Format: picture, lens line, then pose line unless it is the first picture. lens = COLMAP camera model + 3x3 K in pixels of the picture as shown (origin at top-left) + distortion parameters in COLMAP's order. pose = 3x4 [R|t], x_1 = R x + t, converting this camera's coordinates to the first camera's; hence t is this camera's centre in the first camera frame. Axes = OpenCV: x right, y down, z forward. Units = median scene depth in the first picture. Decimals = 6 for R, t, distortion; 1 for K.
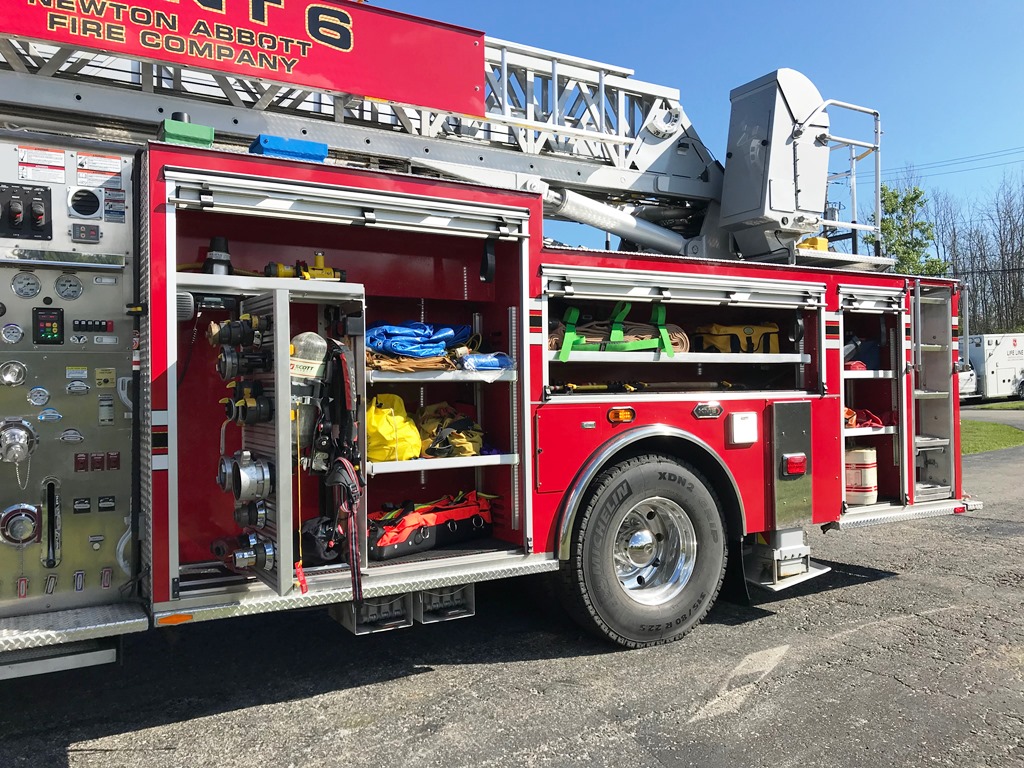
lens RADIAL K [[849.8, 0, 512.1], [0, 849.8, 378.8], [0, 0, 1]] dist [0.056471, -0.063289]
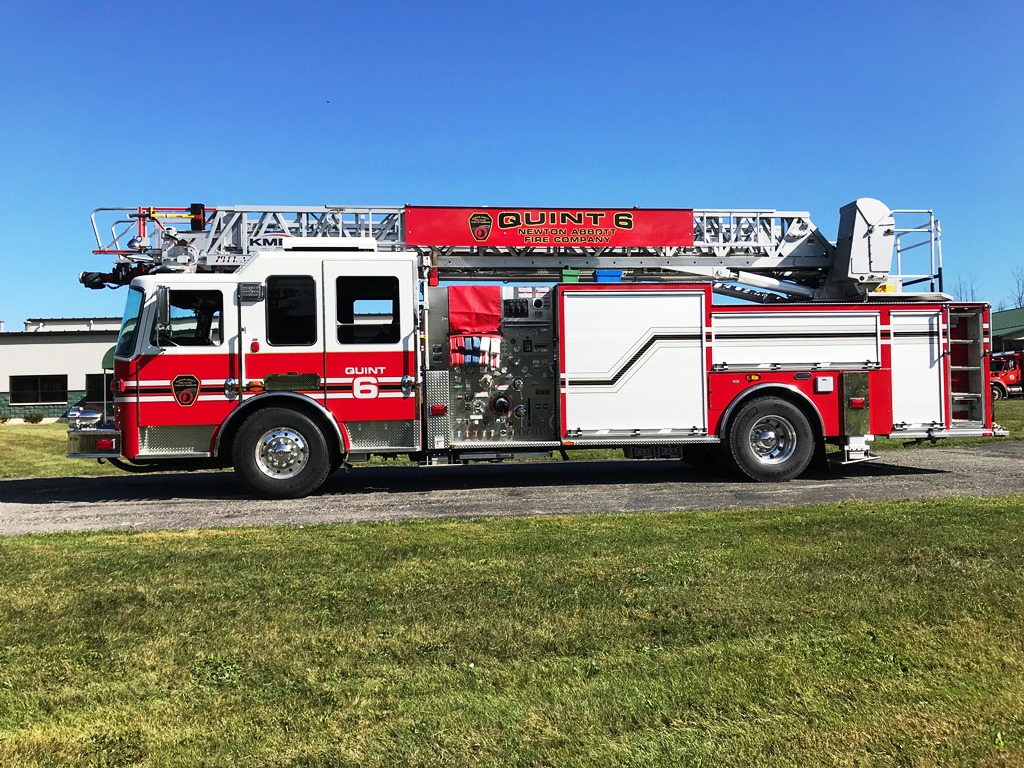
lens RADIAL K [[849.8, 0, 508.2], [0, 849.8, 401.5], [0, 0, 1]] dist [0.056471, -0.063289]
pose [[0.914602, -0.005361, -0.404321, 0.474234], [0.011163, 0.999866, 0.011994, 0.076275], [0.404202, -0.015483, 0.914539, -1.388123]]
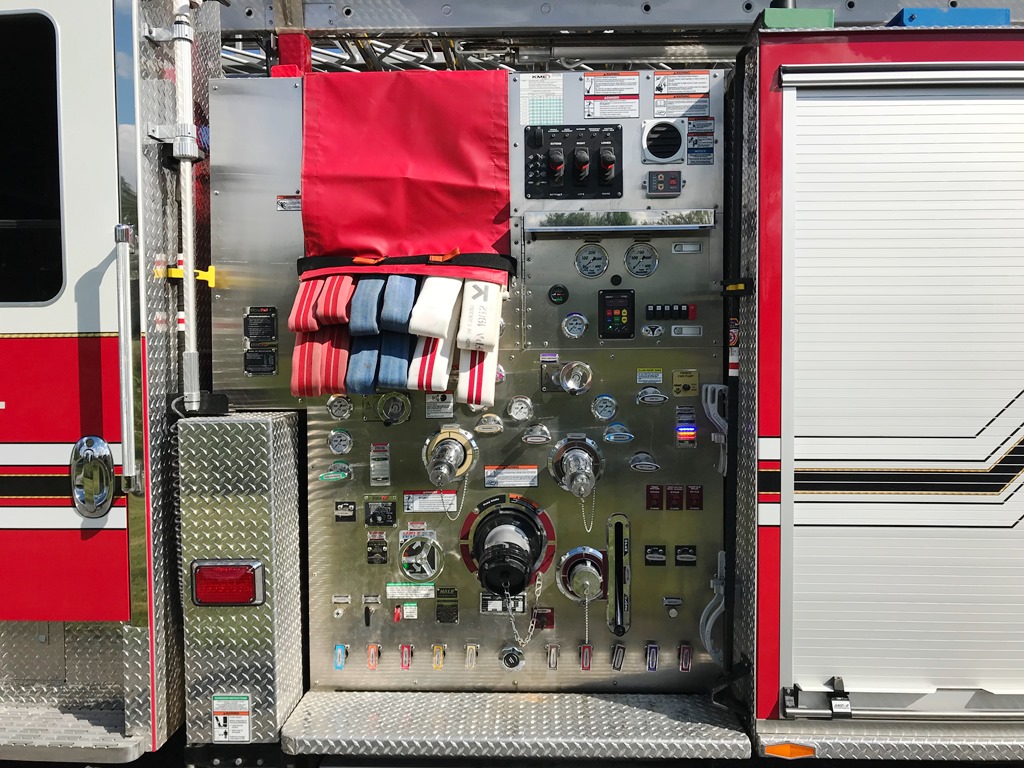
lens RADIAL K [[849.8, 0, 508.7], [0, 849.8, 384.0], [0, 0, 1]] dist [0.056471, -0.063289]
pose [[0.847643, 0.026446, -0.529908, -0.181948], [-0.001174, 0.998848, 0.047973, -0.029044], [0.530566, -0.040042, 0.846697, 0.258661]]
